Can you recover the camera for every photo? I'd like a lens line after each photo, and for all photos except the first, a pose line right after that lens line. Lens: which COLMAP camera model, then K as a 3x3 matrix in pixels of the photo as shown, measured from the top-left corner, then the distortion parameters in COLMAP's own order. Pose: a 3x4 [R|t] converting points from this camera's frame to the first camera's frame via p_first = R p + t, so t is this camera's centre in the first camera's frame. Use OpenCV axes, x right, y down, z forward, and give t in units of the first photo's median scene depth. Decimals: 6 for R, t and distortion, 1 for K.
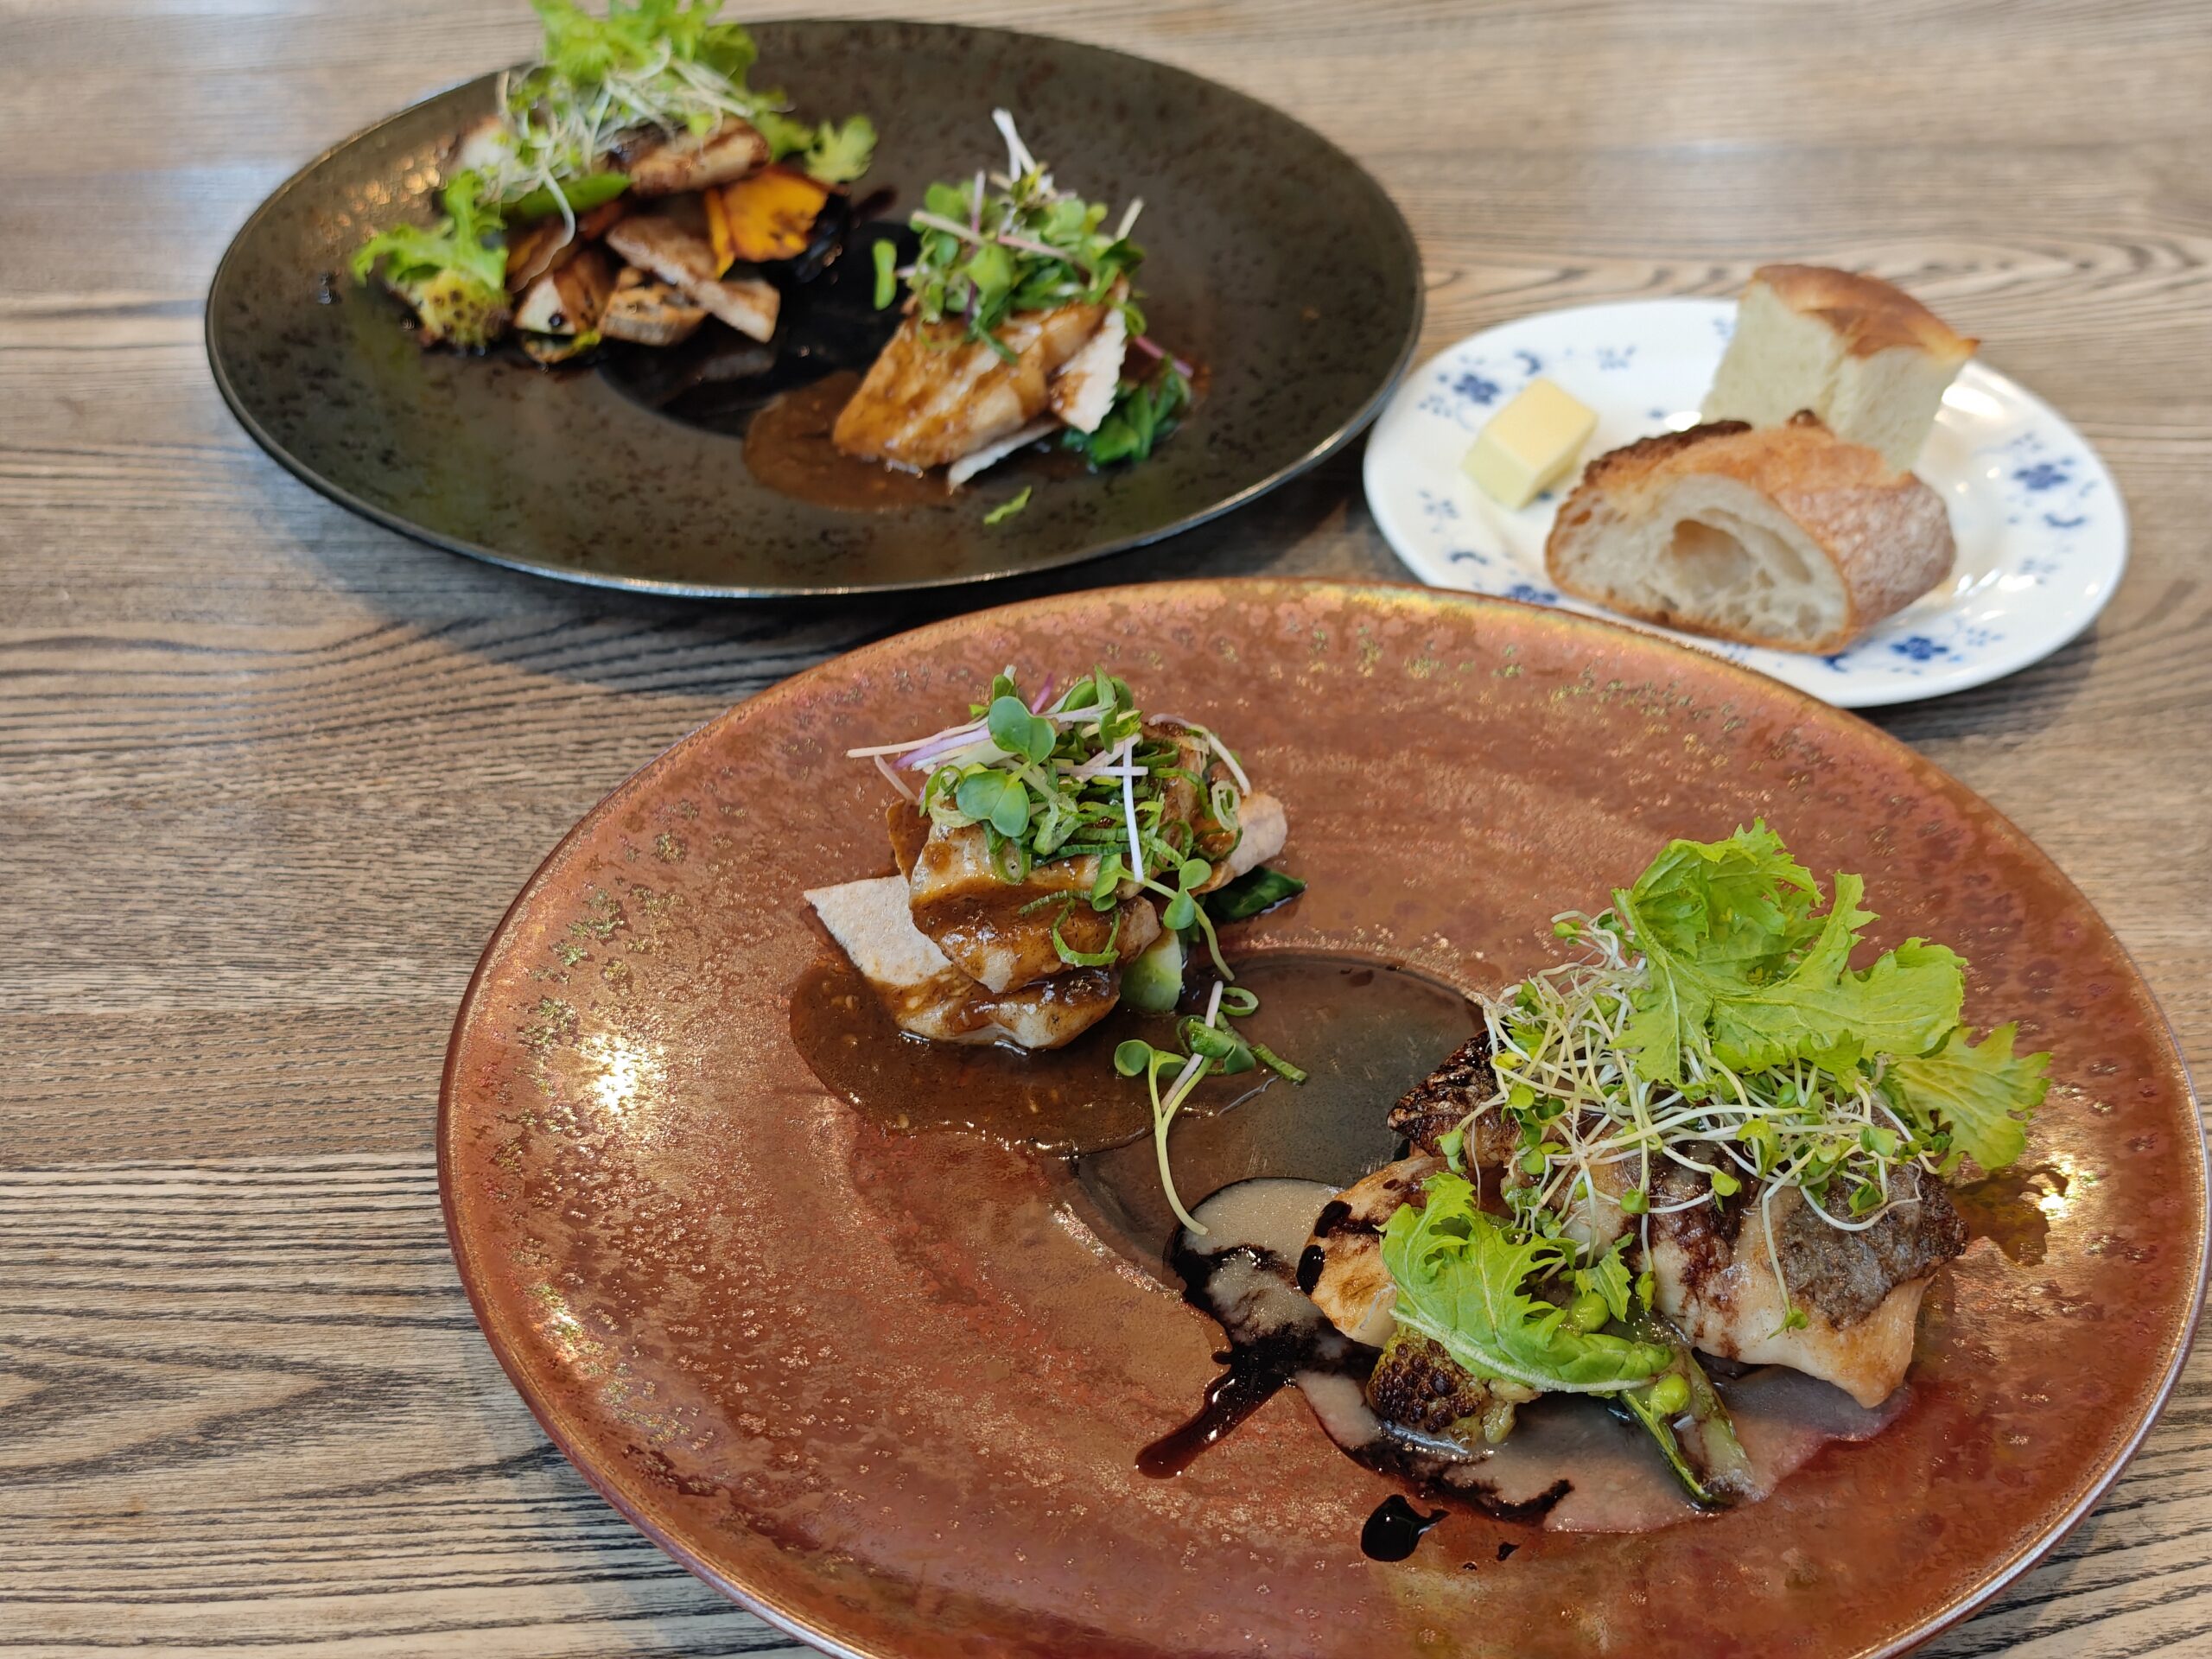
lens RADIAL K [[3109.2, 0, 1106.0], [0, 3109.2, 829.5], [0, 0, 1]] dist [0.130754, -0.631117]
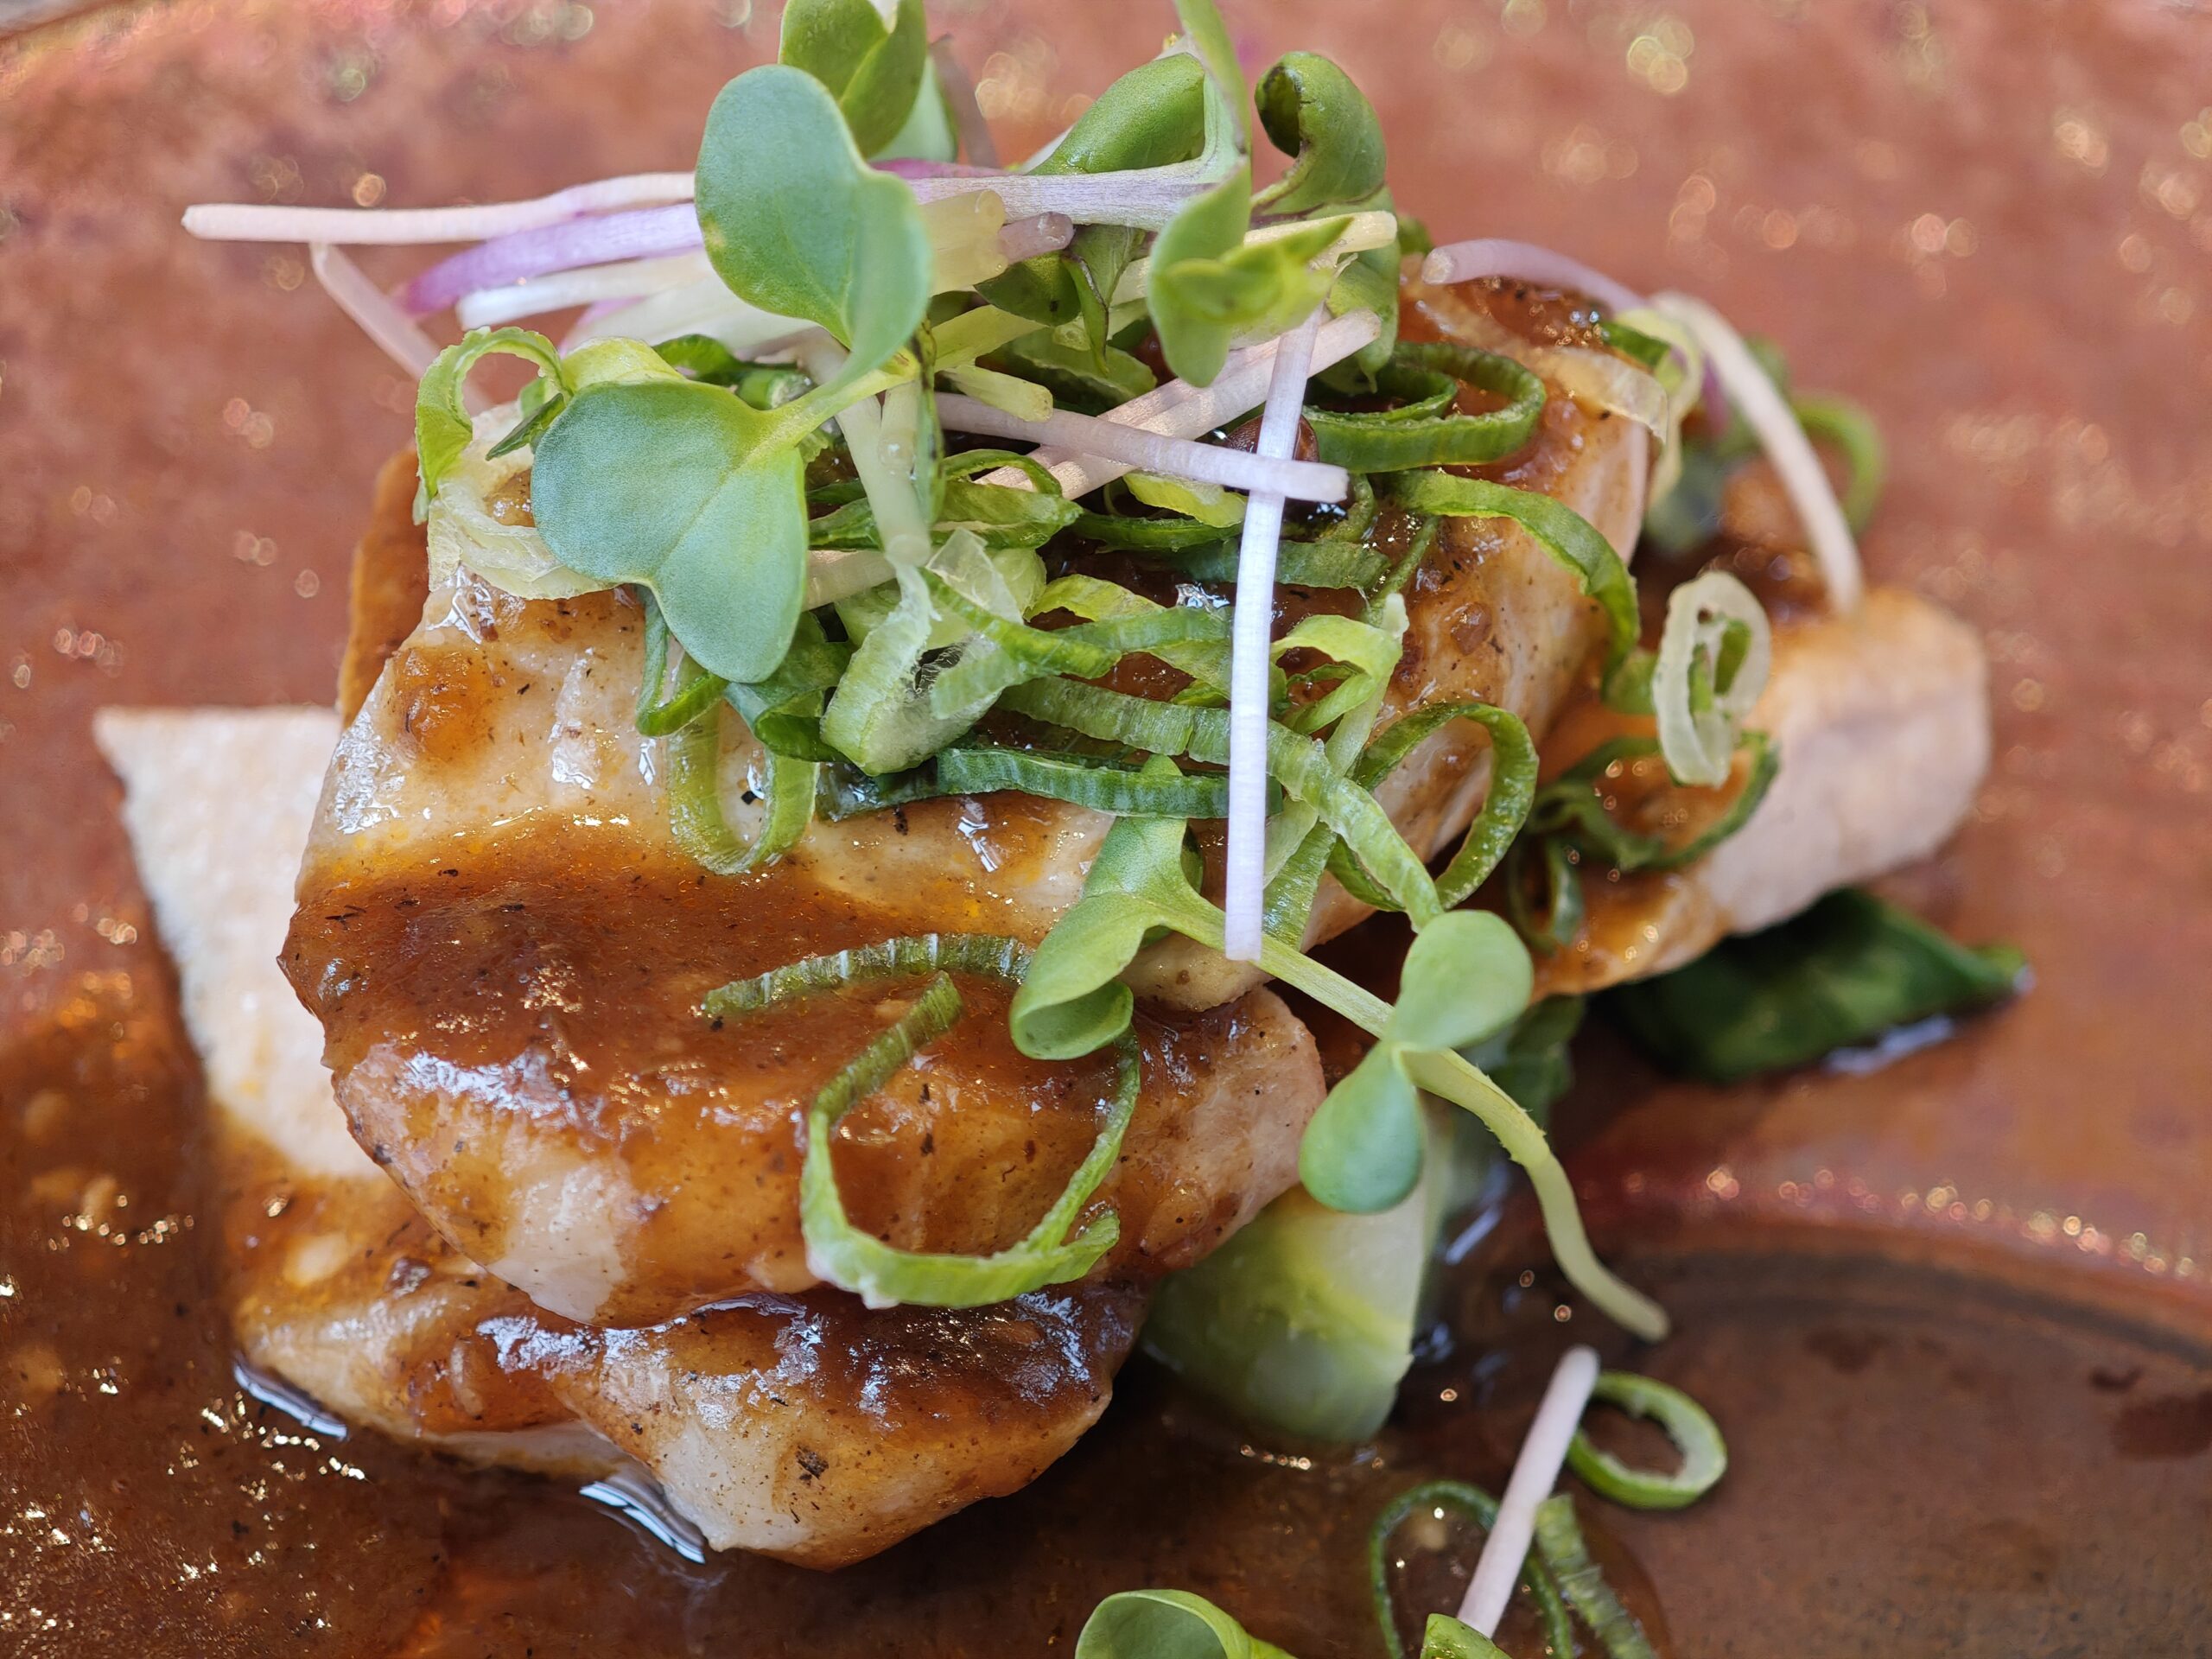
lens RADIAL K [[4785.7, 0, 1106.0], [0, 4785.7, 829.5], [0, 0, 1]] dist [0.308494, -3.246243]
pose [[0.973849, 0.164010, -0.157221, 0.054840], [-0.146737, 0.982365, 0.115872, -0.031985], [0.173453, -0.089771, 0.980742, 0.645695]]
